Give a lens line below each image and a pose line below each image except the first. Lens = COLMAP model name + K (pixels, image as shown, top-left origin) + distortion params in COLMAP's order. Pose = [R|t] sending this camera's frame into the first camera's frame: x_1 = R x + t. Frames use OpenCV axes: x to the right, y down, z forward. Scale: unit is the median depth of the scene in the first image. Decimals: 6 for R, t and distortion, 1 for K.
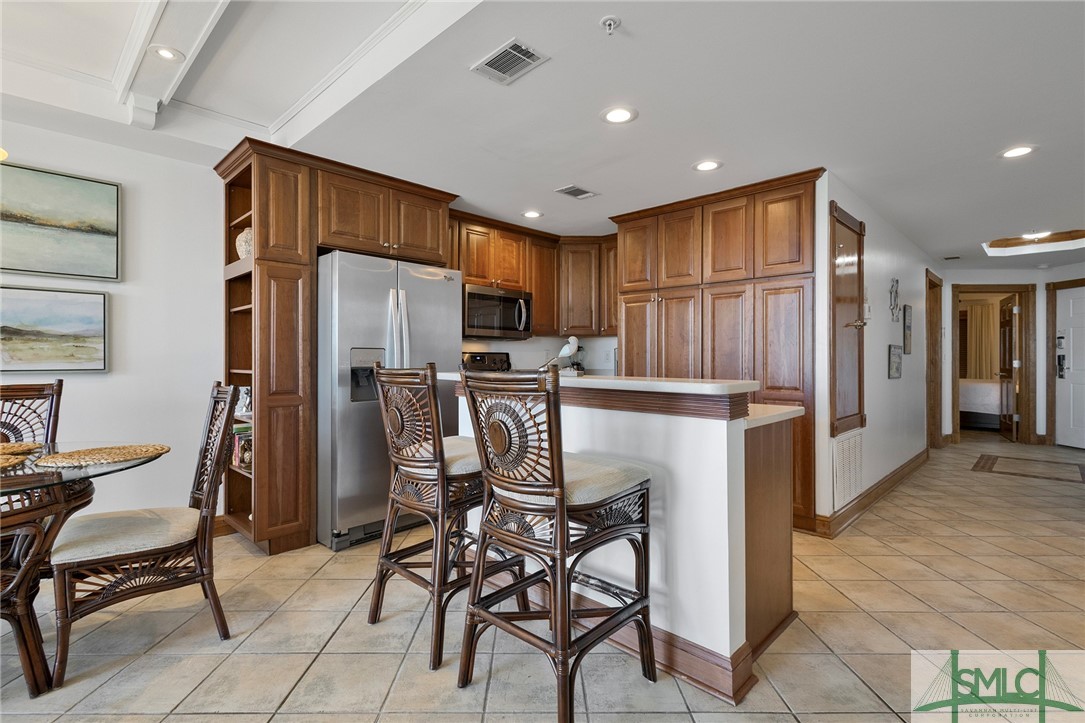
lens RADIAL K [[510.2, 0, 542.5], [0, 510.2, 361.5], [0, 0, 1]] dist [0.004485, -0.000536]
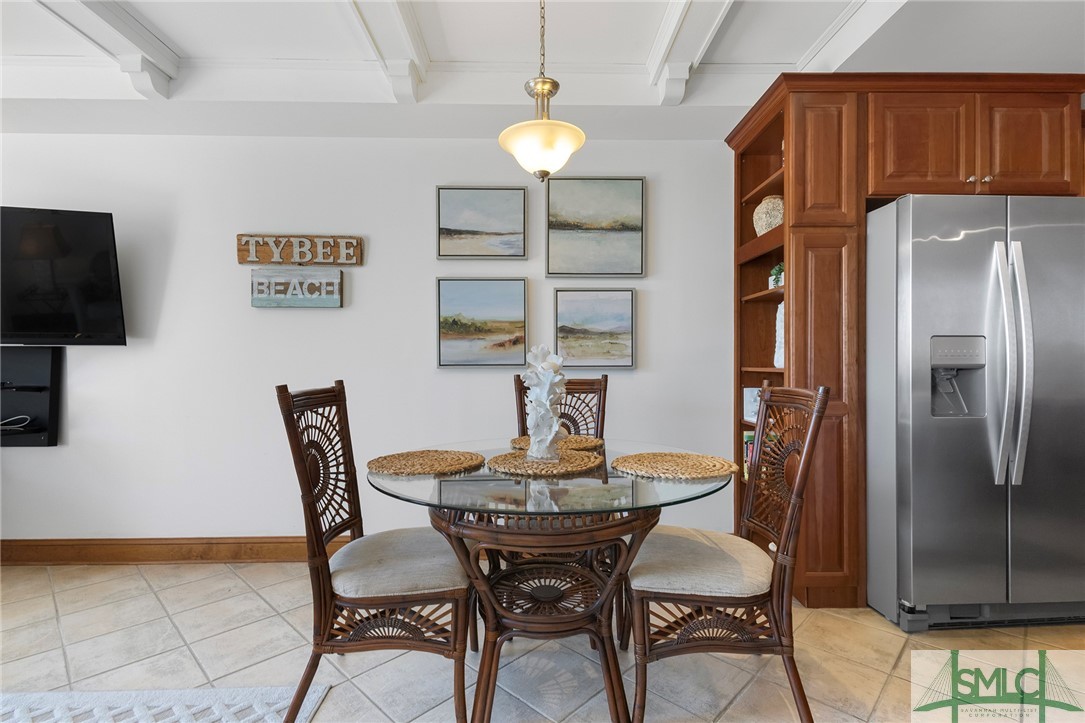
lens RADIAL K [[510.2, 0, 542.5], [0, 510.2, 361.5], [0, 0, 1]] dist [0.004485, -0.000536]
pose [[0.708488, -0.002127, -0.705719, -0.258859], [-0.001336, 0.999990, -0.004355, 0.010774], [0.705721, 0.004029, 0.708478, 0.160319]]
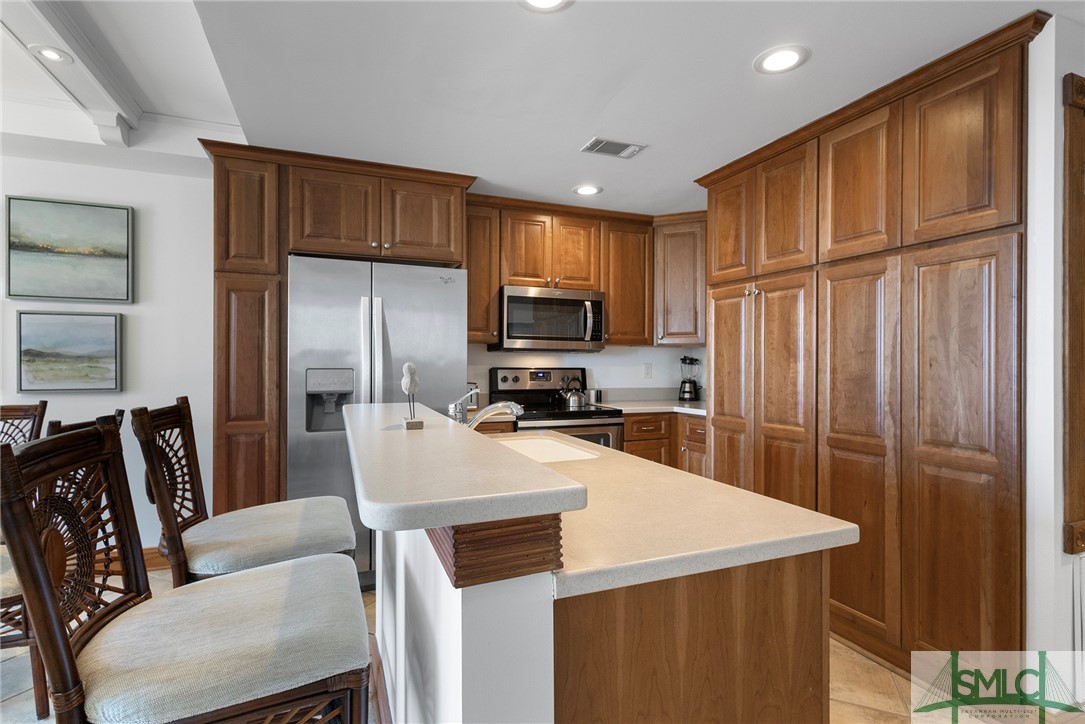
lens RADIAL K [[518.0, 0, 545.1], [0, 518.0, 364.6], [0, 0, 1]] dist [0.000911, -0.000155]
pose [[0.915380, 0.004242, -0.402568, 0.331890], [-0.005207, 0.999986, -0.001303, -0.033807], [0.402557, 0.003289, 0.915389, 0.366121]]
